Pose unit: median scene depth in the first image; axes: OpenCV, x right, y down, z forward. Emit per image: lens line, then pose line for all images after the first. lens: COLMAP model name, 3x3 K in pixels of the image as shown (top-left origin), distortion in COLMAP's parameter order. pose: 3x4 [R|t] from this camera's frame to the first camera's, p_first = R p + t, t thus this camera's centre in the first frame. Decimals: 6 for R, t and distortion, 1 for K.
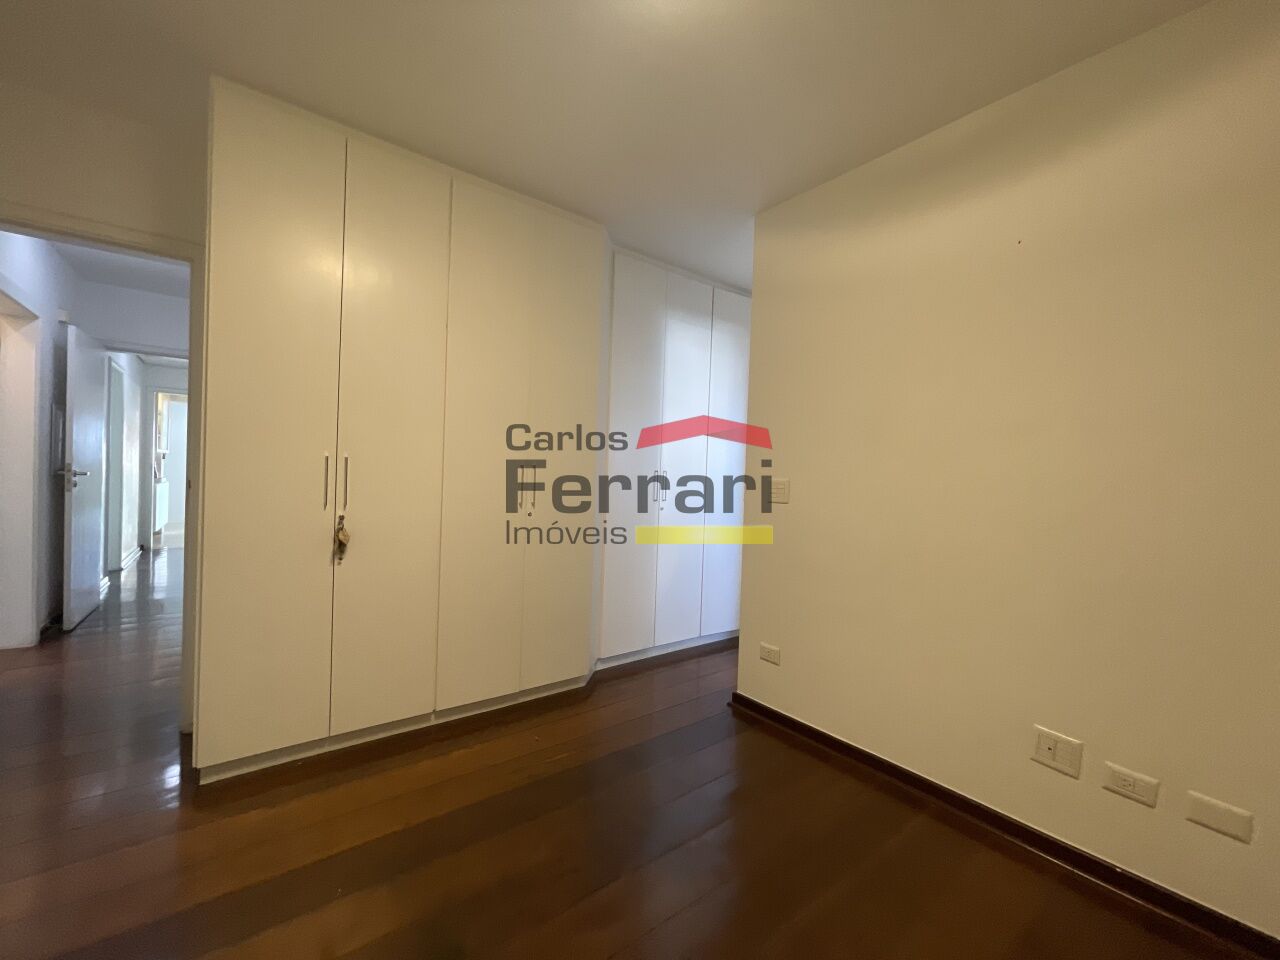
lens RADIAL K [[517.9, 0, 640.0], [0, 517.9, 480.0], [0, 0, 1]] dist [0.000202, 0.000150]
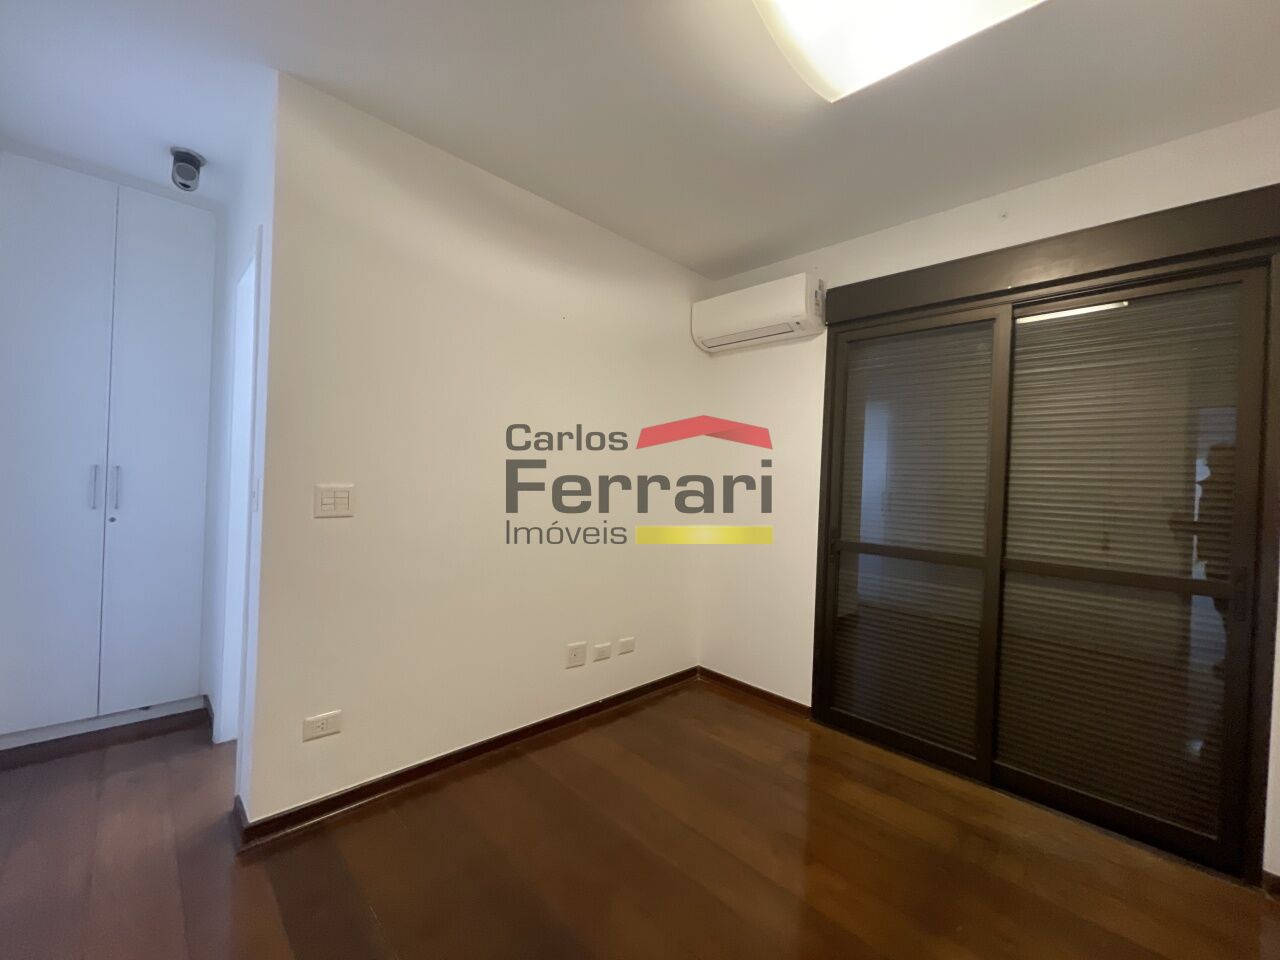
lens RADIAL K [[517.9, 0, 640.0], [0, 517.9, 480.0], [0, 0, 1]] dist [0.000202, 0.000150]
pose [[-0.112330, 0.001828, 0.993669, -0.809790], [-0.010316, 0.999942, -0.003006, 0.003815], [-0.993617, -0.010588, -0.112305, 1.055541]]
